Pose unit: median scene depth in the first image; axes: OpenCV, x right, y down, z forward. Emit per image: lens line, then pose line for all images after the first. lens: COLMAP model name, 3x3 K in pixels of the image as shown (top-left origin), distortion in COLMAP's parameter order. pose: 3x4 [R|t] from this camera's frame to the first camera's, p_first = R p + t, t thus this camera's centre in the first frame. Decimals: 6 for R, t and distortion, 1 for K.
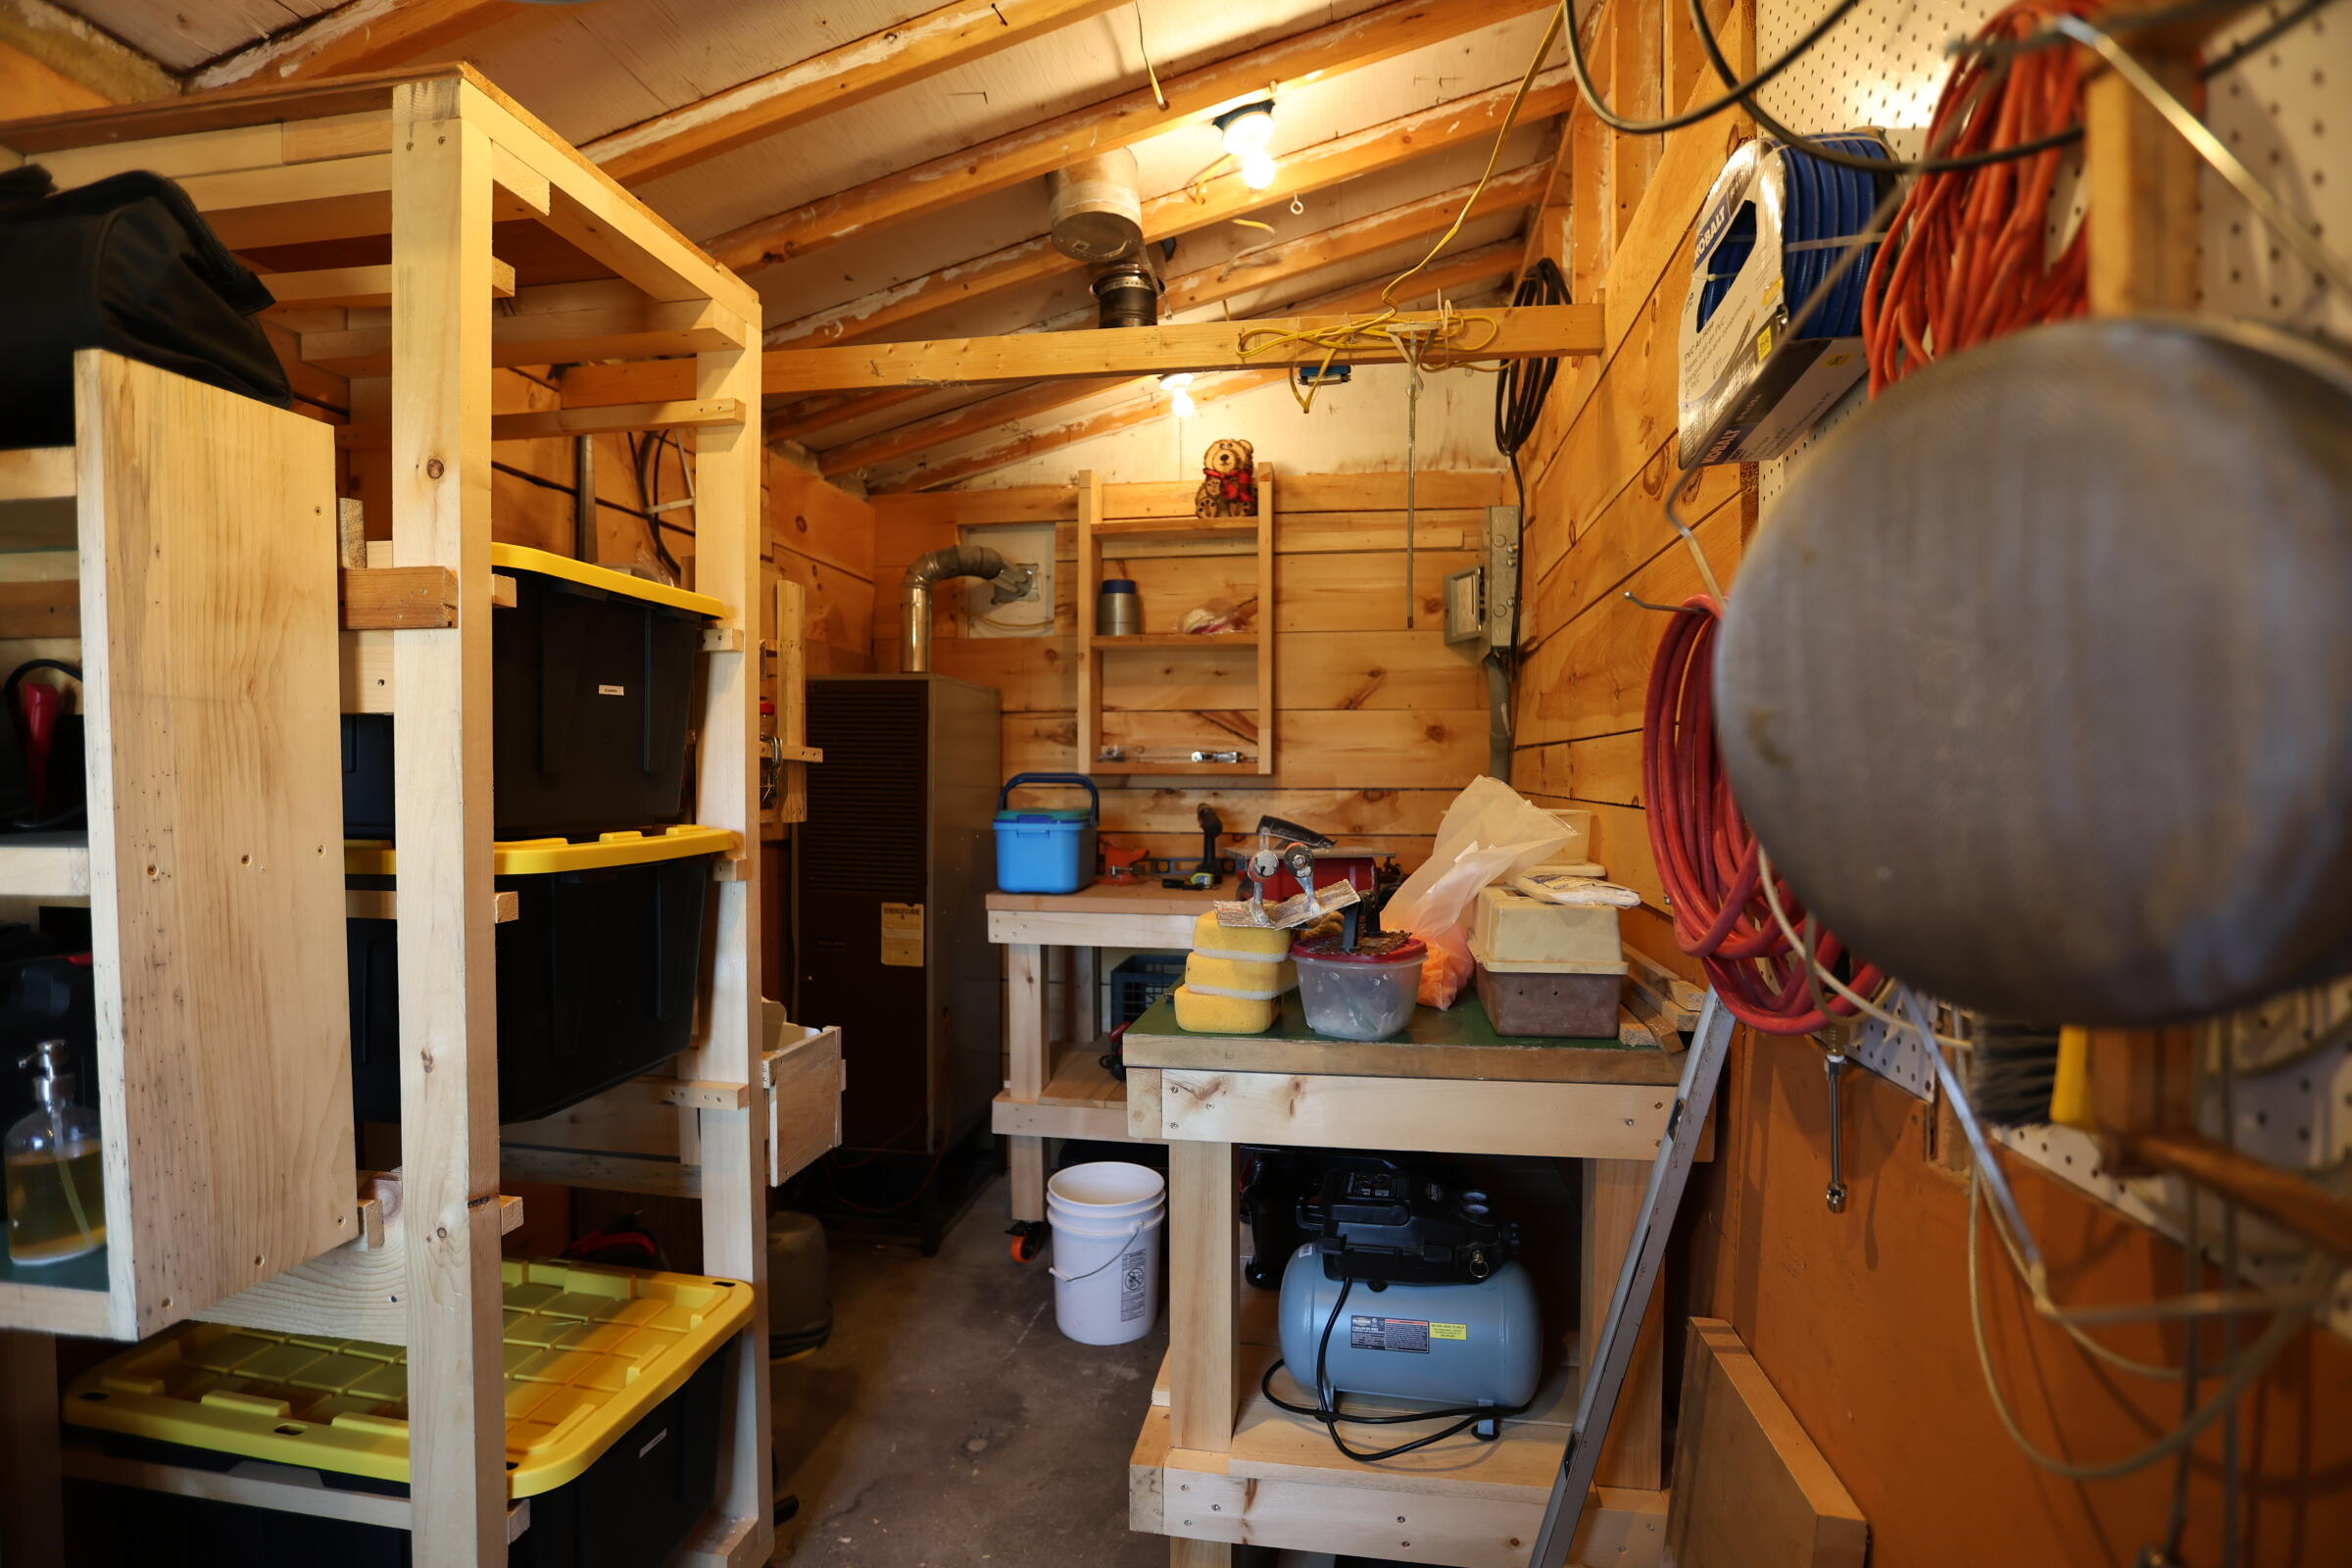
lens RADIAL K [[1102.4, 0, 1184.6], [0, 1102.4, 795.7], [0, 0, 1]] dist [-0.054573, 0.022039]
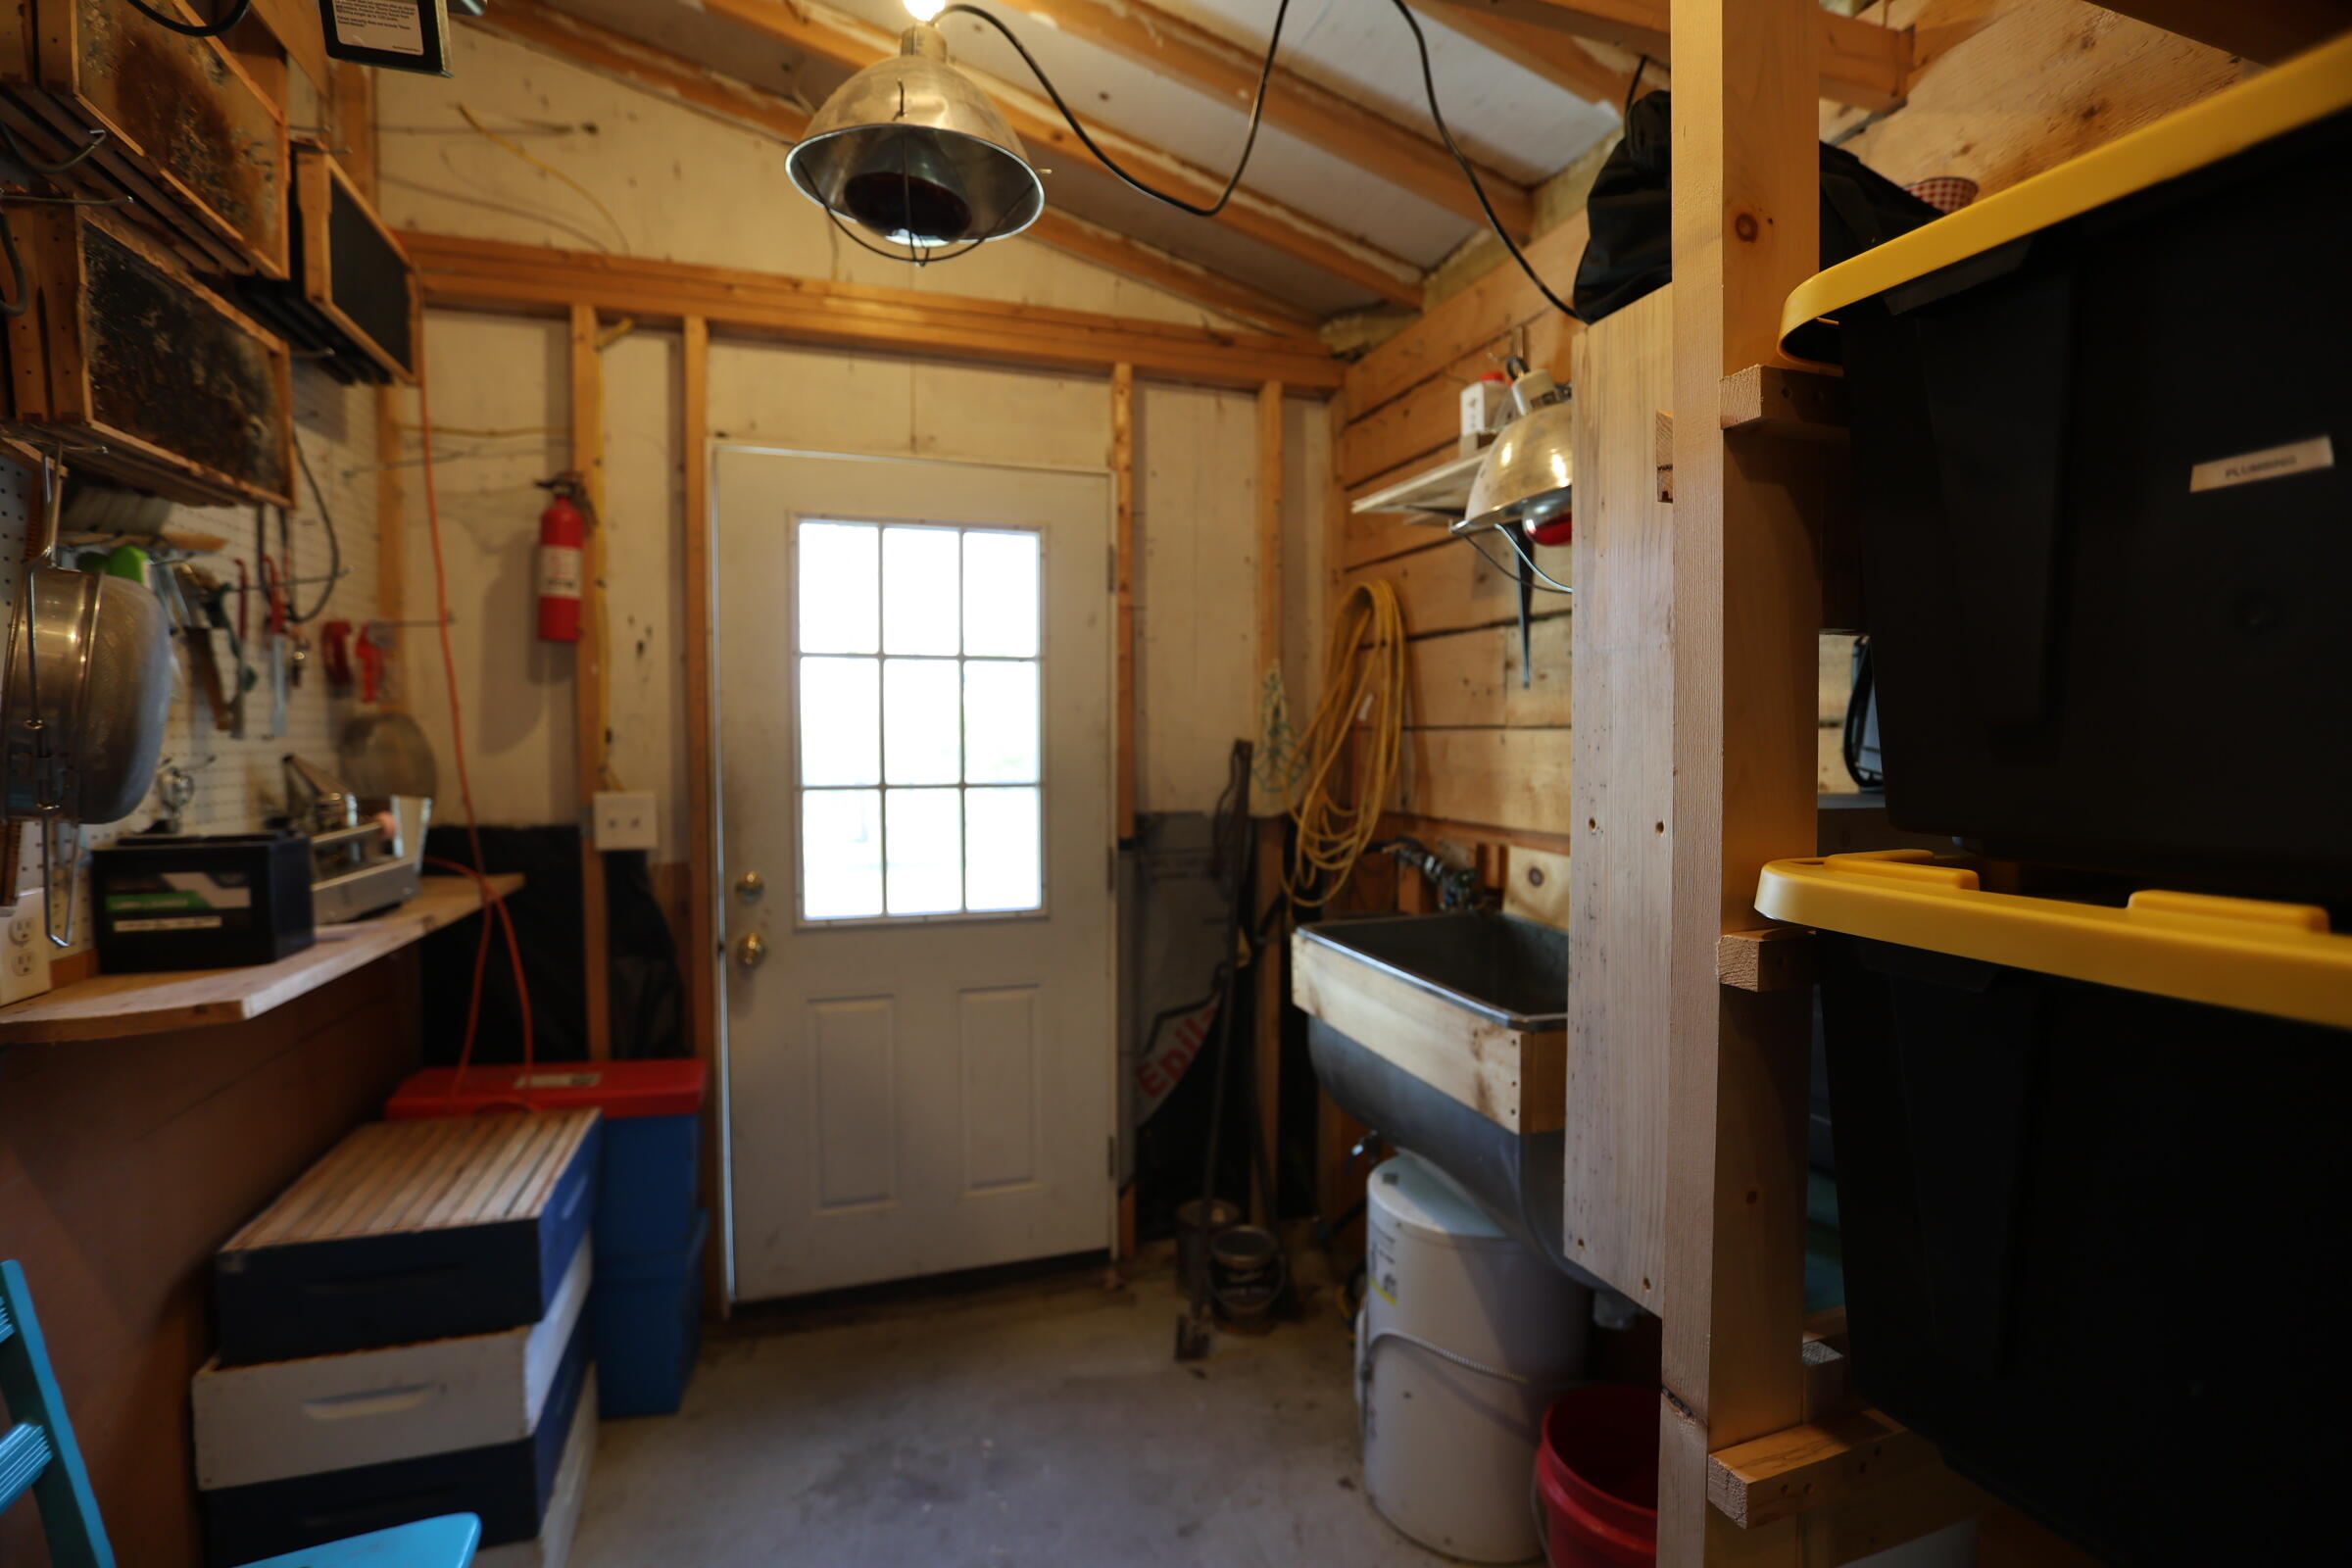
lens RADIAL K [[1102.4, 0, 1184.6], [0, 1102.4, 795.7], [0, 0, 1]] dist [-0.054573, 0.022039]
pose [[-0.887332, 0.024746, -0.460467, -0.099576], [-0.009044, 0.997433, 0.071031, -0.019687], [0.461043, 0.067193, -0.884830, 1.246248]]
